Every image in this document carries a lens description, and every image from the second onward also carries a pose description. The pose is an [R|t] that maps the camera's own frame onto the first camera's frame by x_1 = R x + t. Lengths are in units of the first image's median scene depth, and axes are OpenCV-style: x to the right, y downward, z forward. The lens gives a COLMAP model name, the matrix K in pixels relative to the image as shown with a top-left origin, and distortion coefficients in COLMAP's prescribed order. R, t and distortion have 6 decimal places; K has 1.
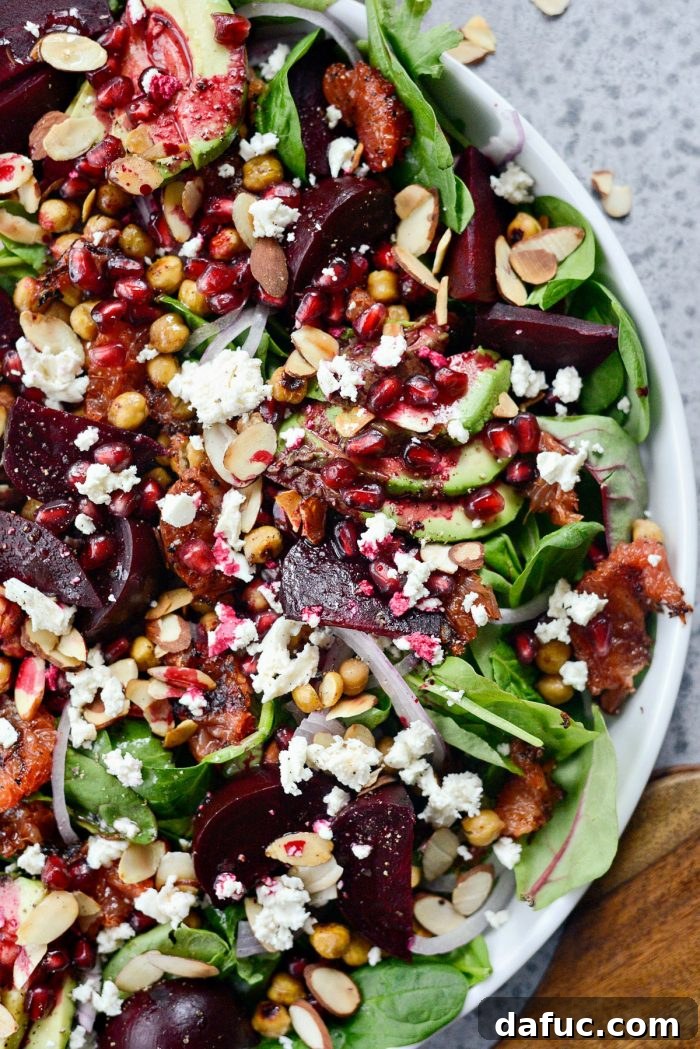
lens RADIAL K [[1659.0, 0, 347.8], [0, 1659.0, 524.3], [0, 0, 1]] dist [-0.154803, 0.000000]
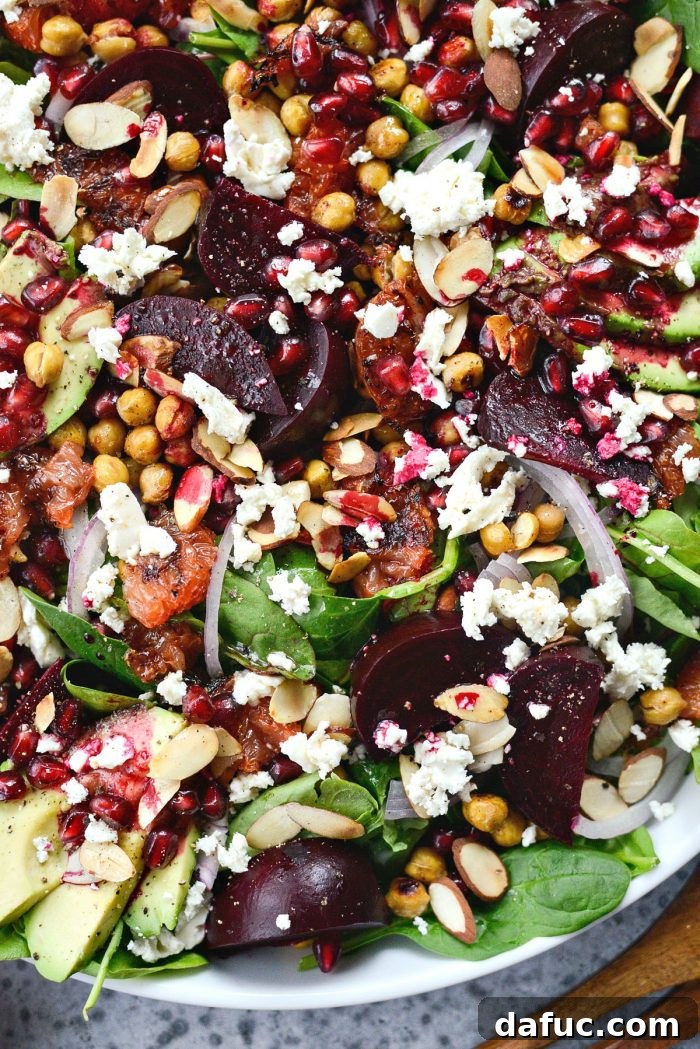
lens RADIAL K [[1659.0, 0, 353.1], [0, 1659.0, 519.0], [0, 0, 1]] dist [-0.154803, 0.000000]
pose [[0.993307, 0.110793, 0.032658, -0.133819], [-0.109337, 0.993055, -0.043433, 0.141275], [-0.037243, 0.039572, 0.998522, 0.082183]]
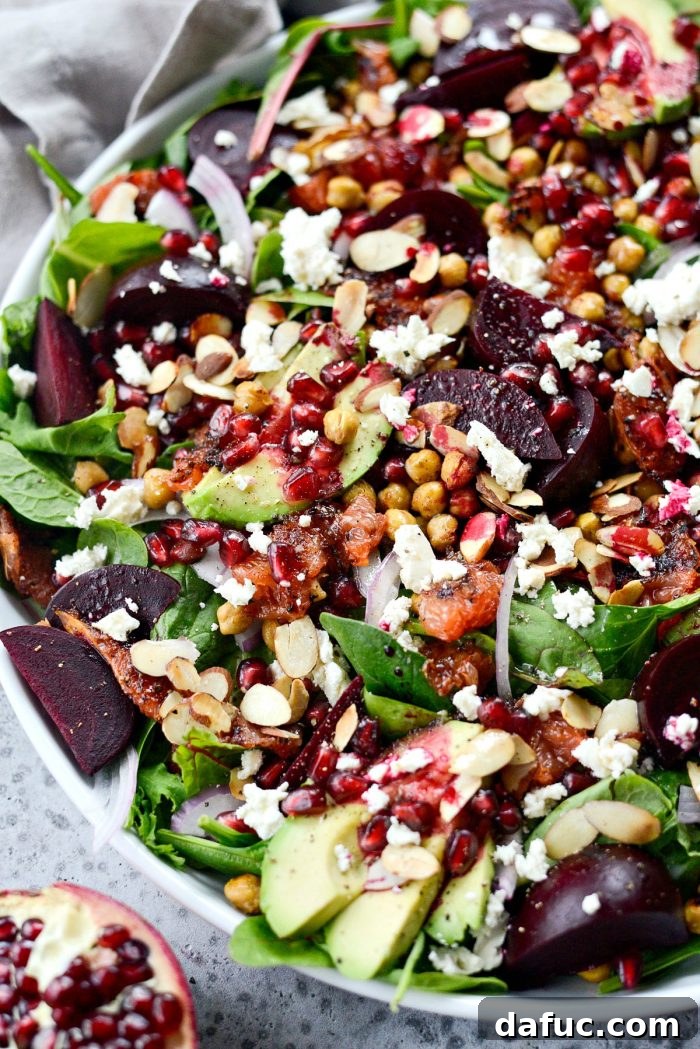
lens RADIAL K [[1659.0, 0, 348.2], [0, 1659.0, 510.0], [0, 0, 1]] dist [-0.154803, 0.000000]
pose [[0.994962, 0.079071, -0.061634, -0.211149], [-0.097876, 0.899237, -0.426372, 0.521708], [0.021710, 0.430256, 0.902446, 0.084597]]
